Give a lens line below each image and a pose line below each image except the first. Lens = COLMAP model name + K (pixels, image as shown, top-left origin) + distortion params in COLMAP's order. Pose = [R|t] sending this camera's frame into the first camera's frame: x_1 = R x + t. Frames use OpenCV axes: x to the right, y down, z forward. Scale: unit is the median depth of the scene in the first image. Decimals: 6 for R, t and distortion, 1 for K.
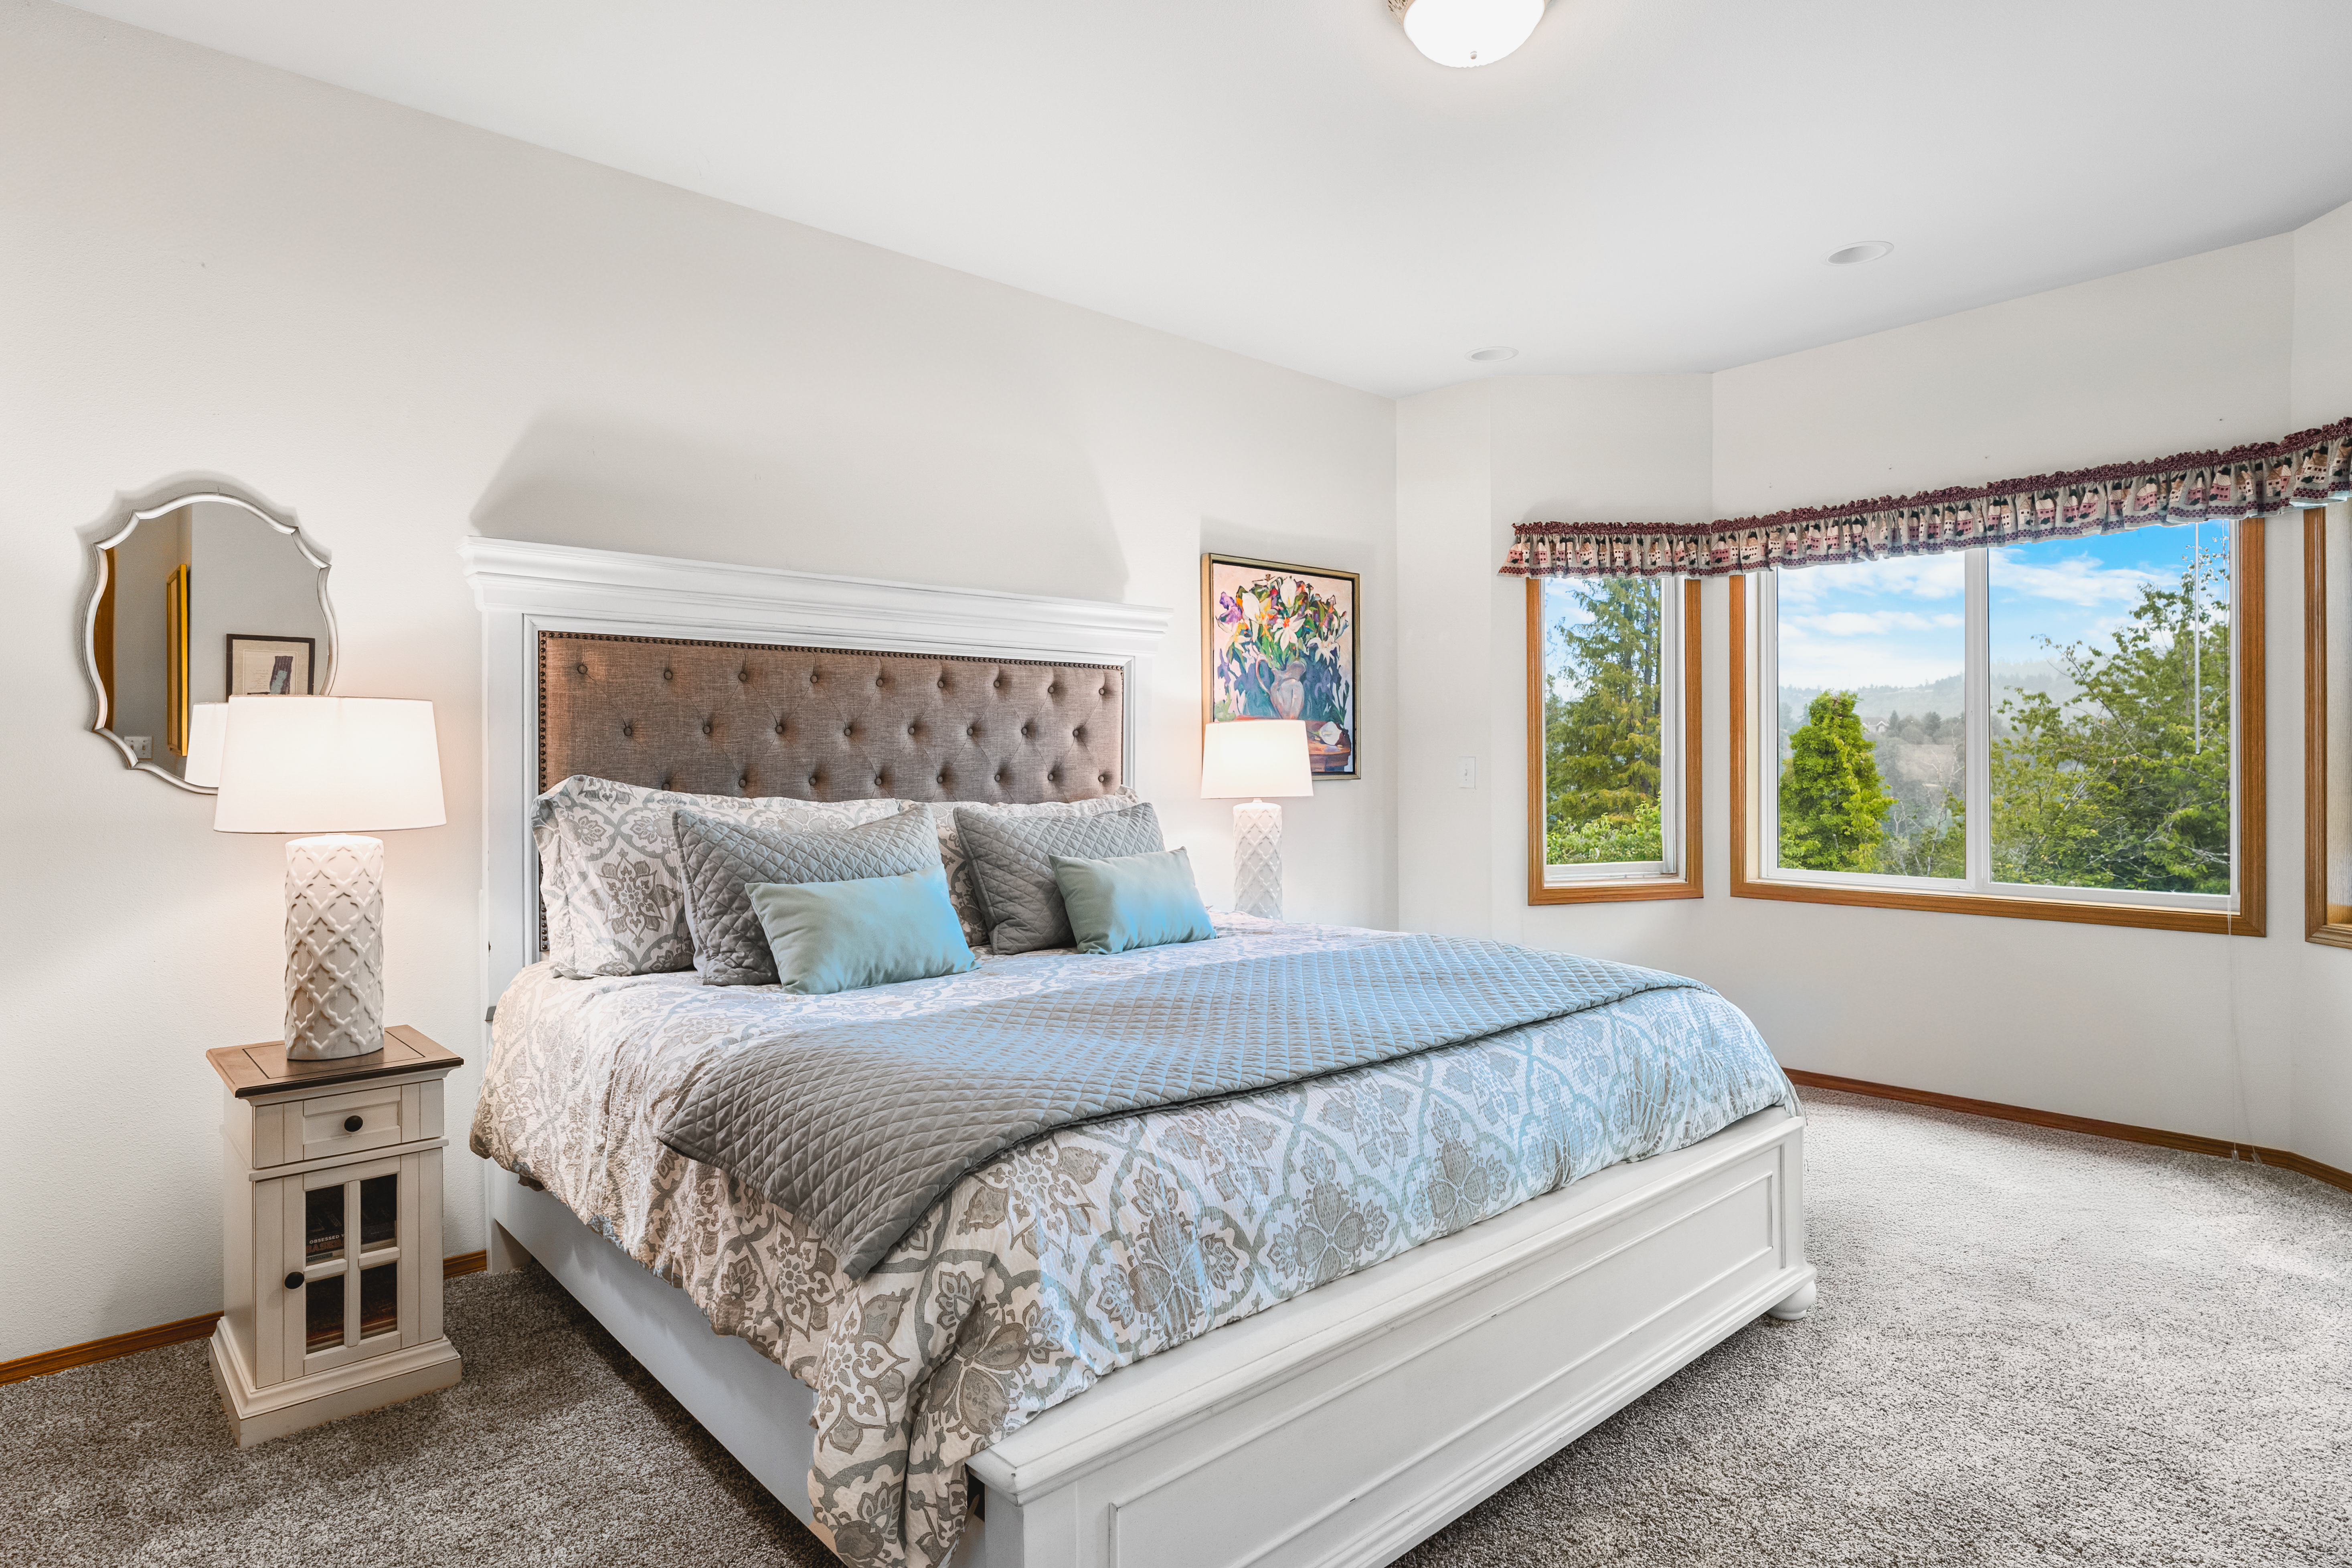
lens RADIAL K [[1290.3, 0, 1175.6], [0, 1290.3, 775.8], [0, 0, 1]] dist [-0.000767, -0.000223]
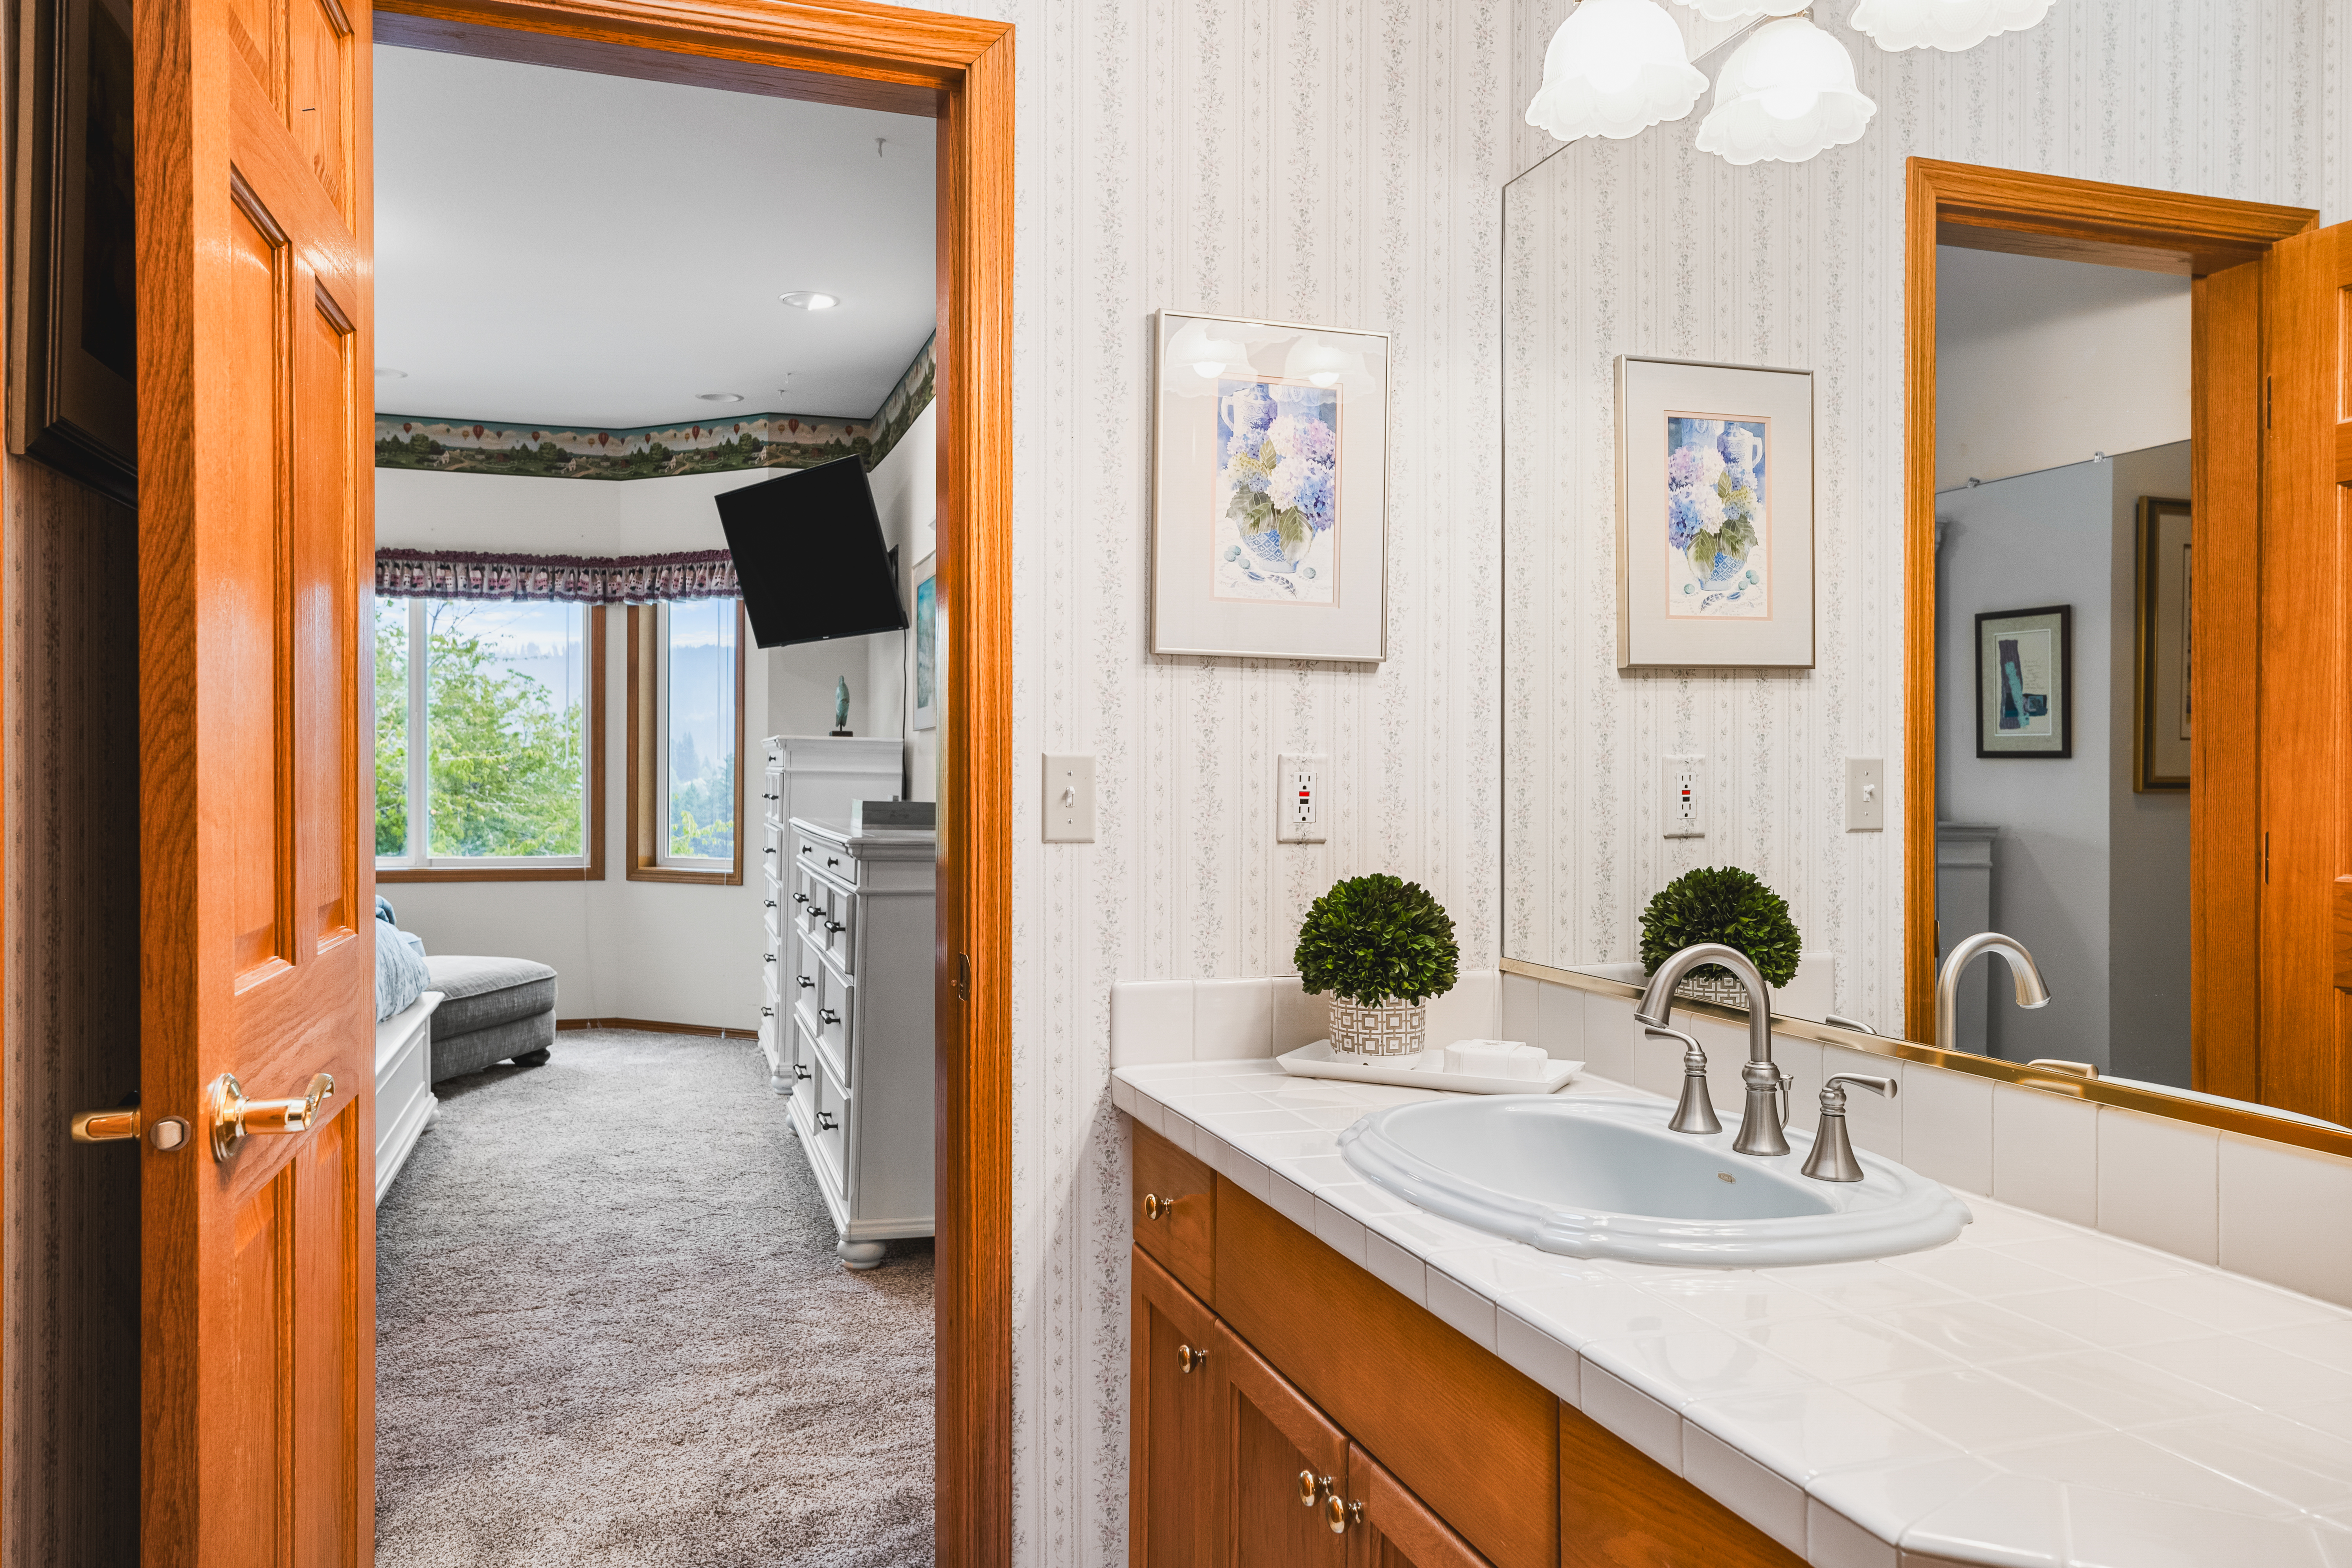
lens RADIAL K [[1663.6, 0, 1172.5], [0, 1663.6, 774.3], [0, 0, 1]] dist [0.001758, 0.000331]
pose [[0.408941, 0.001904, 0.912559, -0.636517], [-0.004766, 0.999989, 0.000049, -0.003521], [-0.912548, -0.004370, 0.408945, -0.393791]]
